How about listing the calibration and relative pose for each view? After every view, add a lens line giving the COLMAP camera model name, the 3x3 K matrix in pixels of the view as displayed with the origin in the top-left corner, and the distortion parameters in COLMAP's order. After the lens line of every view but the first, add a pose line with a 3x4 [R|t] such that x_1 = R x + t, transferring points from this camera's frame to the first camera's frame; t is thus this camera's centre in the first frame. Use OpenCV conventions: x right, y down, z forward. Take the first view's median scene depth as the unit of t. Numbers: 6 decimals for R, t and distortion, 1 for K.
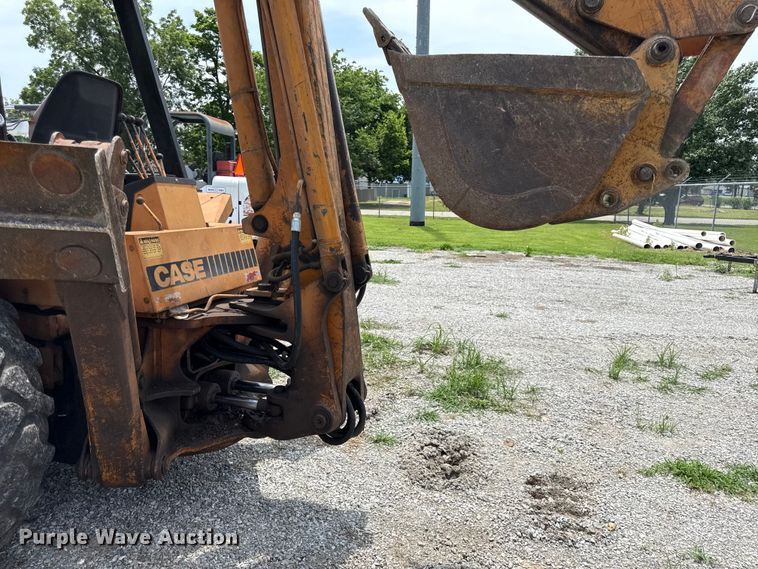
lens RADIAL K [[538.9, 0, 381.6], [0, 538.9, 282.0], [0, 0, 1]] dist [0.033147, -0.047734]
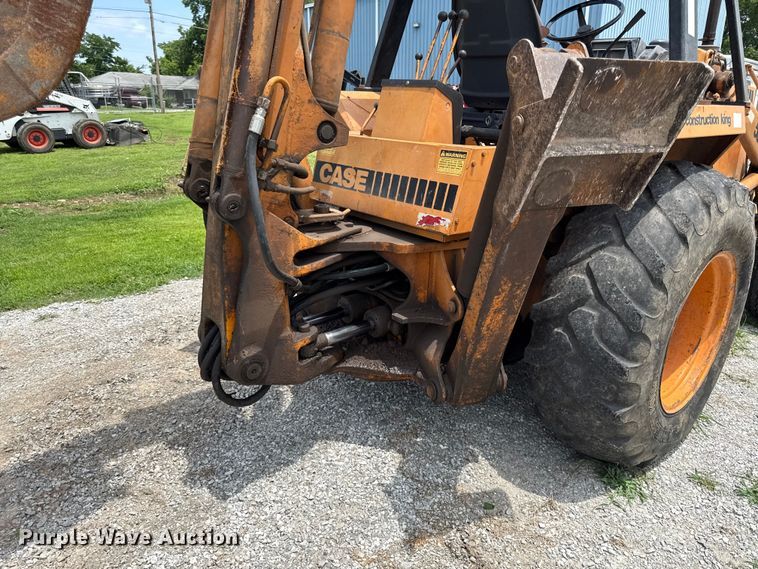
lens RADIAL K [[532.0, 0, 382.4], [0, 532.0, 280.8], [0, 0, 1]] dist [0.104145, -0.146164]
pose [[-0.574116, 0.217693, -0.789304, 0.391727], [-0.172723, 0.910112, 0.376646, -0.207129], [0.800349, 0.352569, -0.484909, 1.431355]]
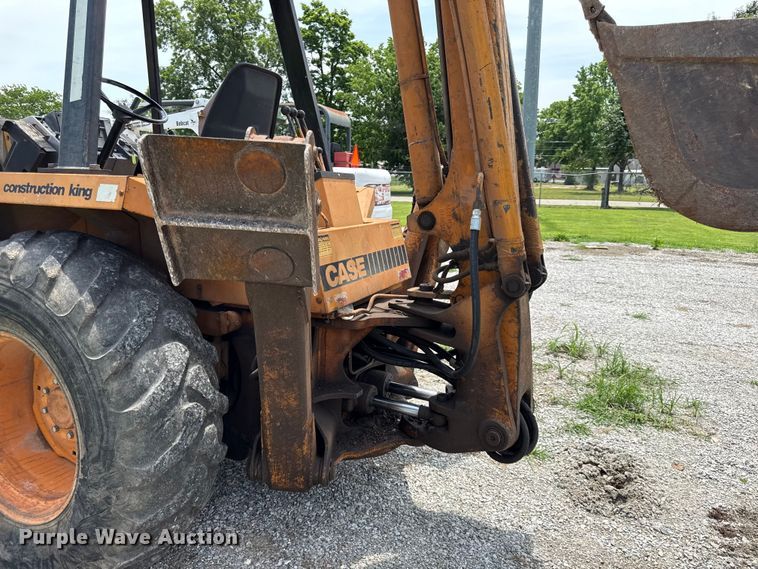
lens RADIAL K [[538.9, 0, 381.6], [0, 538.9, 282.0], [0, 0, 1]] dist [0.033147, -0.047734]
pose [[0.984862, 0.024587, -0.171586, -0.127249], [-0.020845, 0.999505, 0.023576, -0.019596], [0.172081, -0.019643, 0.984887, 0.059916]]
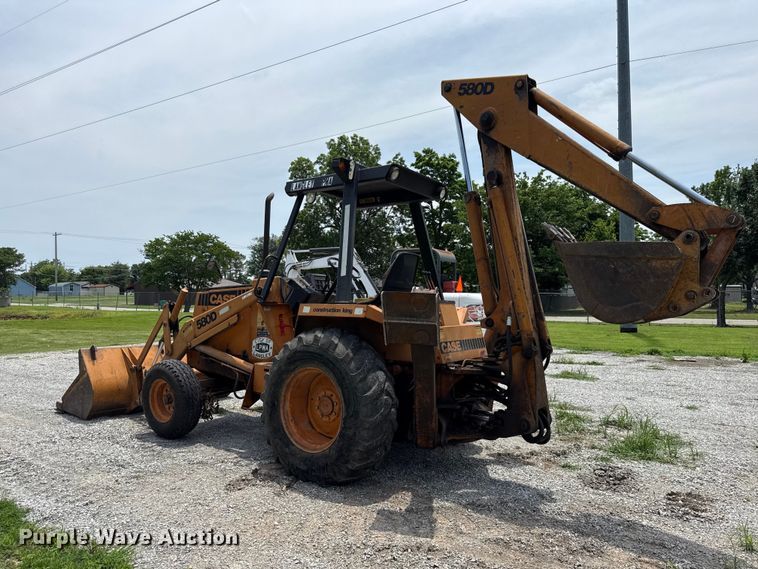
lens RADIAL K [[533.9, 0, 375.3], [0, 533.9, 287.1], [0, 0, 1]] dist [0.108218, -0.148994]
pose [[0.926413, -0.033225, -0.375039, 0.114035], [-0.038868, 0.982337, -0.183037, 0.125771], [0.374496, 0.184145, 0.908759, -0.868576]]
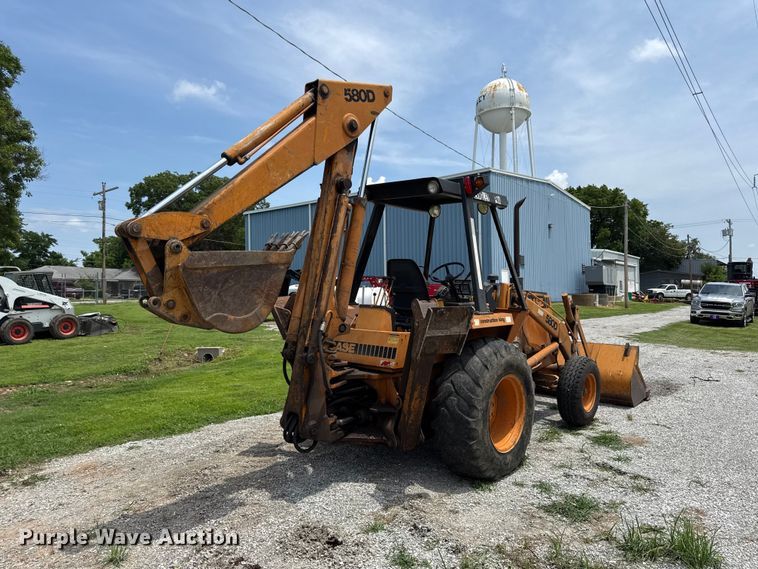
lens RADIAL K [[532.0, 0, 382.4], [0, 532.0, 280.8], [0, 0, 1]] dist [0.104145, -0.146164]
pose [[-0.457590, -0.042675, -0.888139, 1.327917], [-0.166007, 0.985385, 0.038183, -0.348211], [0.873529, 0.164909, -0.457986, 1.844782]]
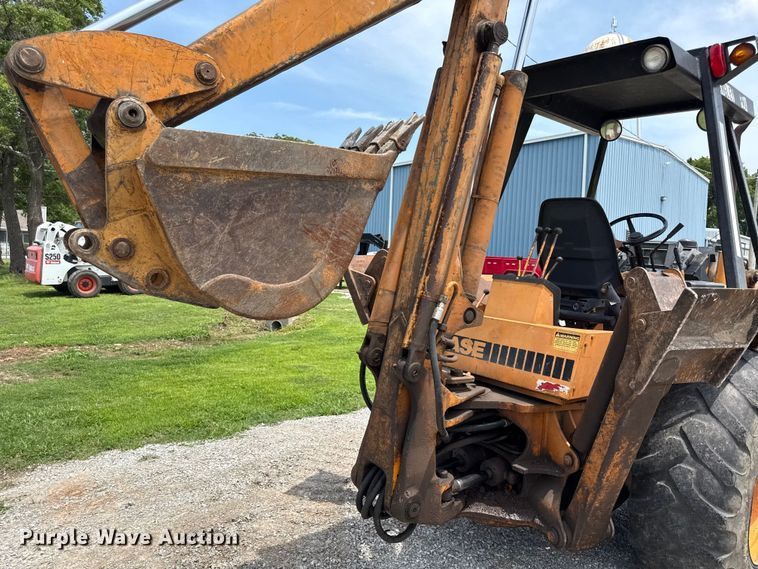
lens RADIAL K [[535.4, 0, 382.2], [0, 535.4, 287.2], [0, 0, 1]] dist [0.065652, -0.078423]
pose [[-0.577628, -0.013561, -0.816187, 0.690591], [-0.205550, 0.970060, 0.129353, -0.245452], [0.789997, 0.242485, -0.563122, 1.350851]]
